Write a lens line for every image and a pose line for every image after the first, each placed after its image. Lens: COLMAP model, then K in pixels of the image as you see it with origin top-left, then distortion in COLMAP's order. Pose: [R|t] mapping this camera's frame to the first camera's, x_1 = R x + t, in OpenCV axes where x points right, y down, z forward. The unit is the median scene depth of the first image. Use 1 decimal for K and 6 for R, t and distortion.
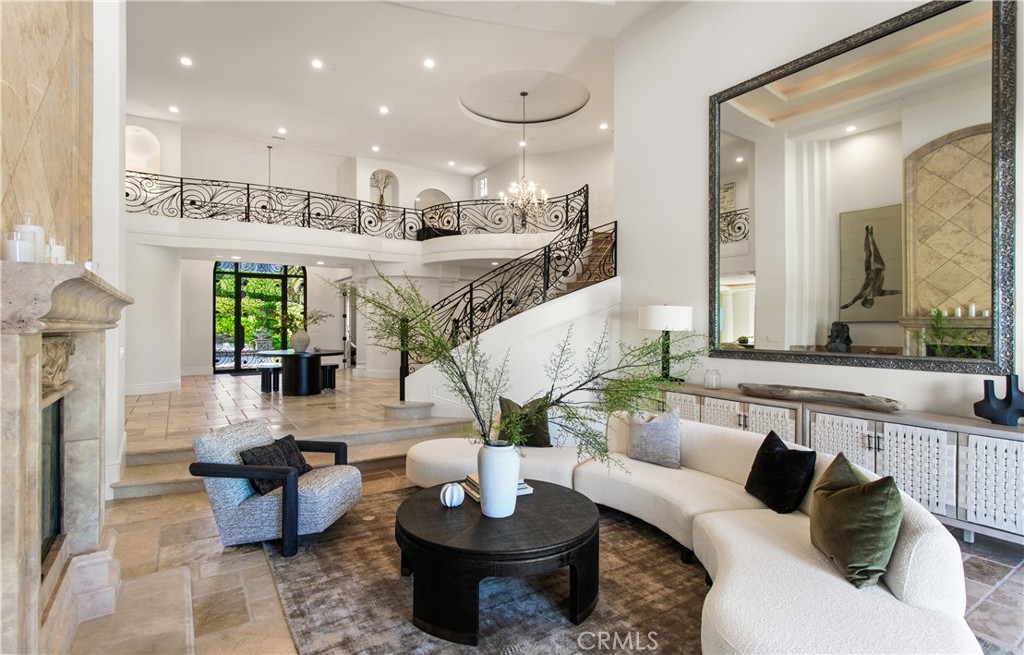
lens RADIAL K [[513.6, 0, 555.1], [0, 513.6, 325.0], [0, 0, 1]] dist [0.001692, 0.000393]
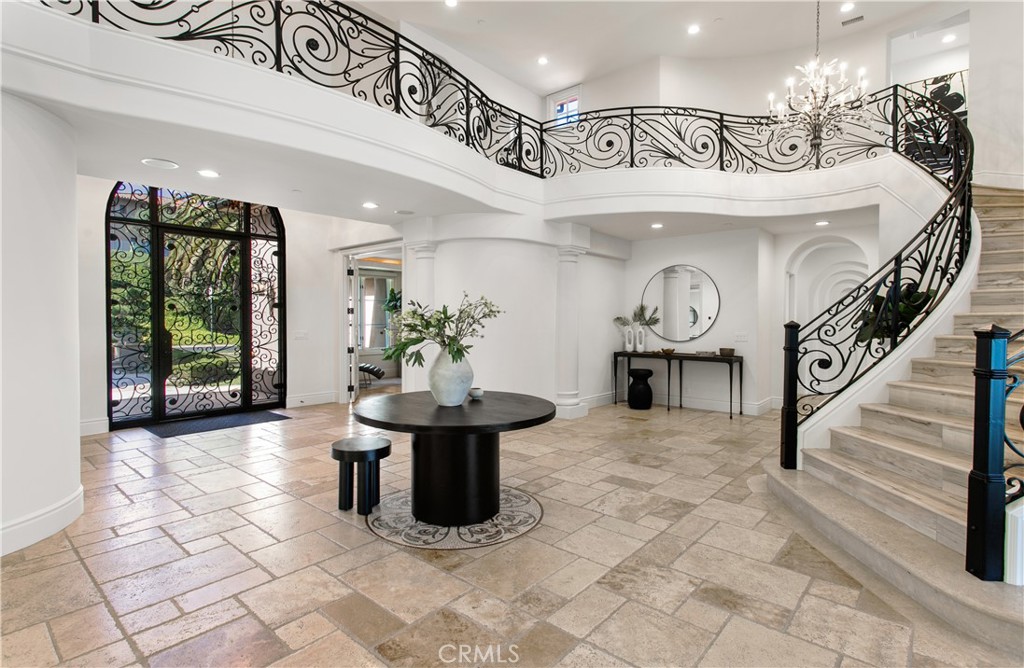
lens RADIAL K [[492.6, 0, 514.7], [0, 492.6, 328.1], [0, 0, 1]] dist [0.000368, 0.000127]
pose [[0.971479, -0.005056, 0.237070, -0.415909], [-0.002157, 0.999543, 0.030160, -0.016923], [-0.237114, -0.029811, 0.971024, 0.480965]]
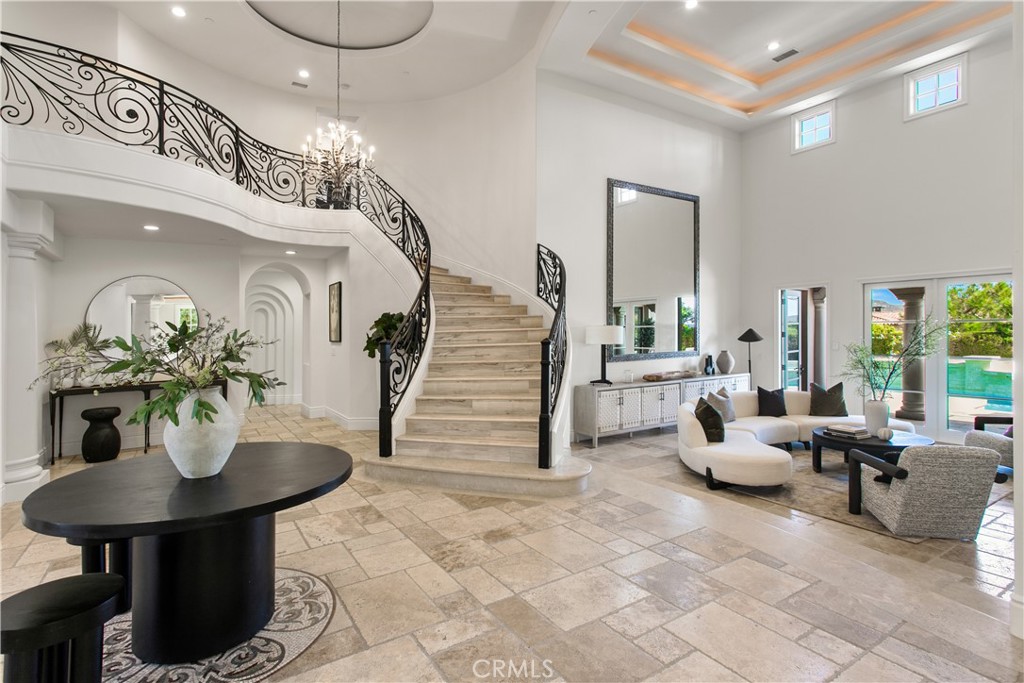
lens RADIAL K [[495.1, 0, 512.0], [0, 495.1, 341.5], [0, 0, 1]] dist [-0.002345, -0.000095]
pose [[0.050647, -0.028714, 0.998304, -0.578397], [0.008628, 0.999562, 0.028313, -0.021154], [-0.998679, 0.007179, 0.050873, 0.639336]]
